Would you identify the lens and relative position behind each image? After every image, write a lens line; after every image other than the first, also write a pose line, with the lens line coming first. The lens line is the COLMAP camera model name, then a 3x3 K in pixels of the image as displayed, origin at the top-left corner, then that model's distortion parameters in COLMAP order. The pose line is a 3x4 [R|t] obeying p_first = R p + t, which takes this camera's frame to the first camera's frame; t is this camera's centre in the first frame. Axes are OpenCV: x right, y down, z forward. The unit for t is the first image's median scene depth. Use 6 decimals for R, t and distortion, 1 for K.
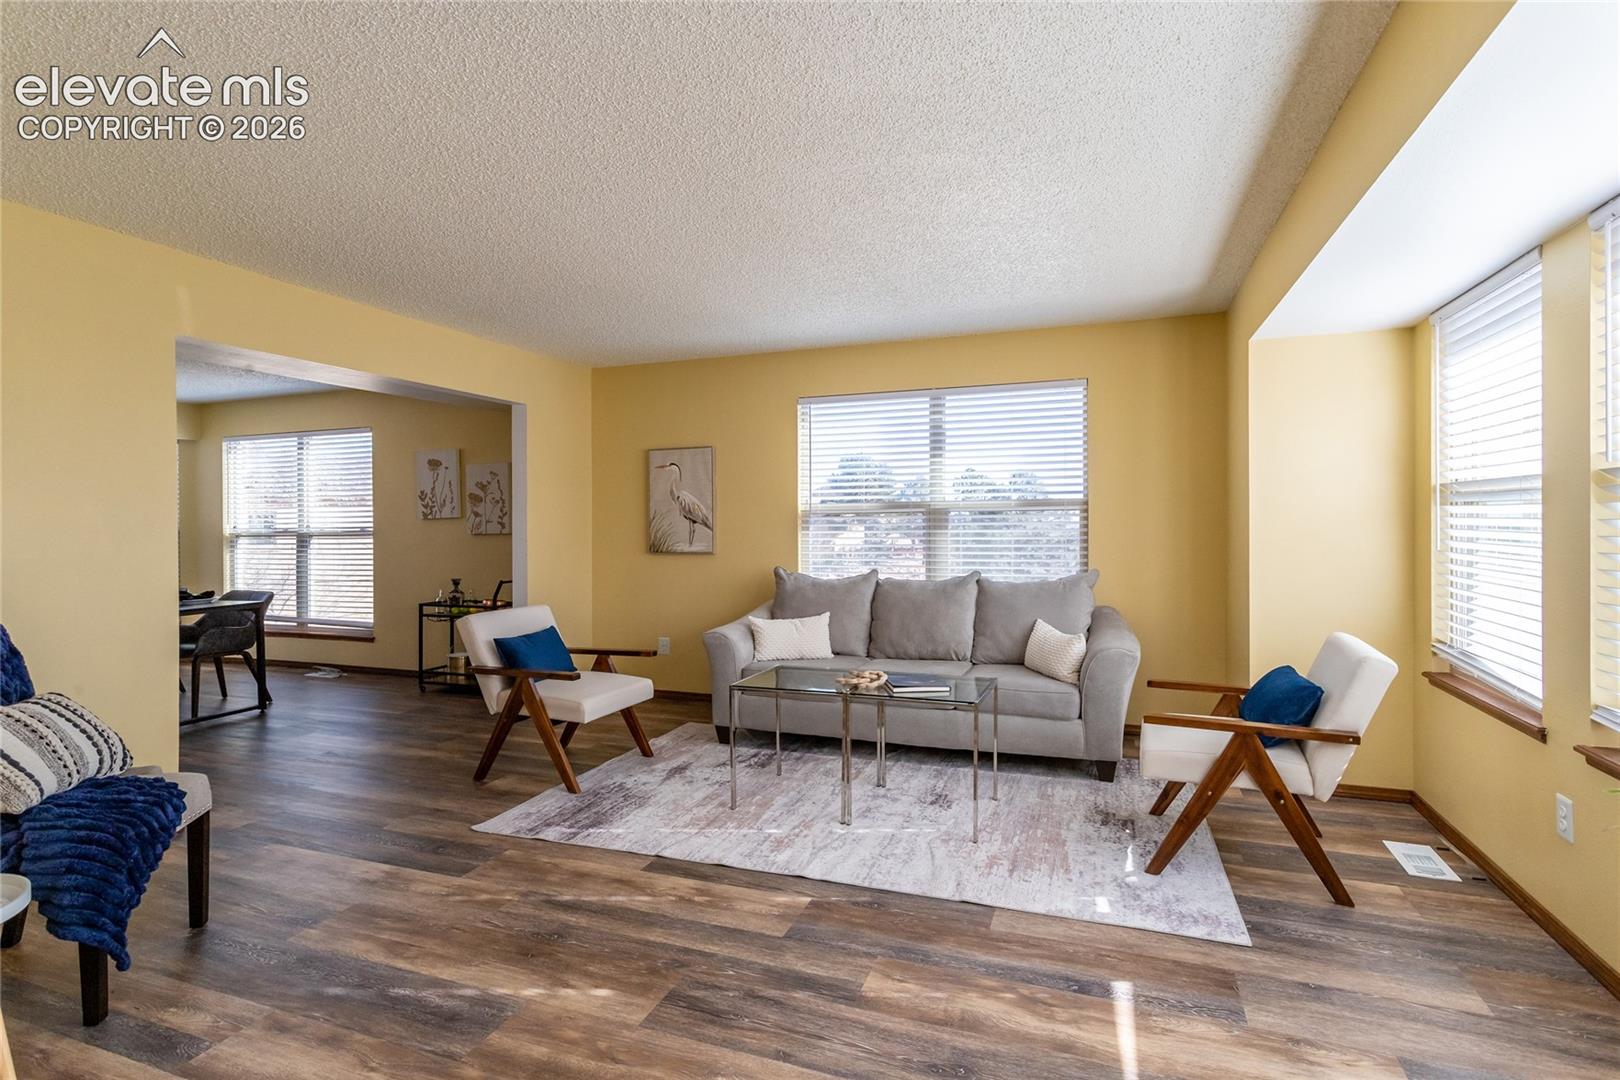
lens RADIAL K [[855.1, 0, 705.0], [0, 855.1, 542.7], [0, 0, 1]] dist [0.002438, 0.000552]
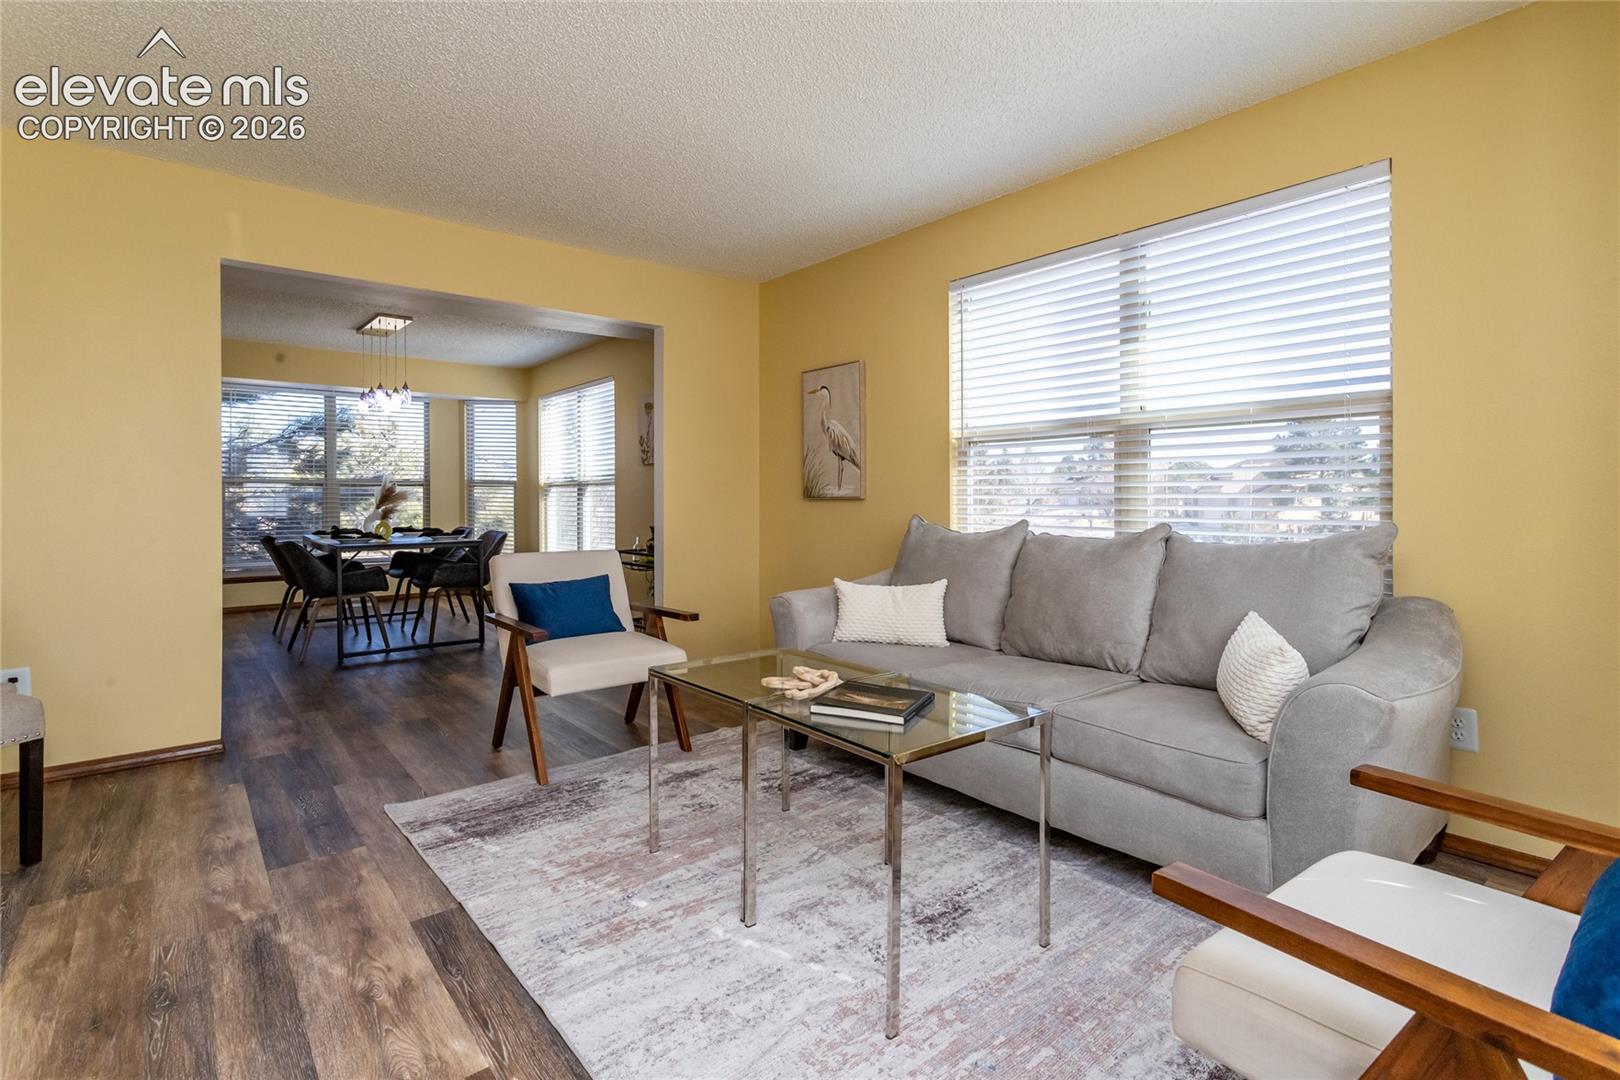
lens RADIAL K [[790.3, 0, 790.6], [0, 790.3, 502.7], [0, 0, 1]] dist [0.001152, -0.000122]
pose [[0.888306, 0.016474, -0.458956, 0.356867], [-0.024687, 0.999624, -0.011900, 0.033702], [0.458588, 0.021901, 0.888379, 0.419817]]
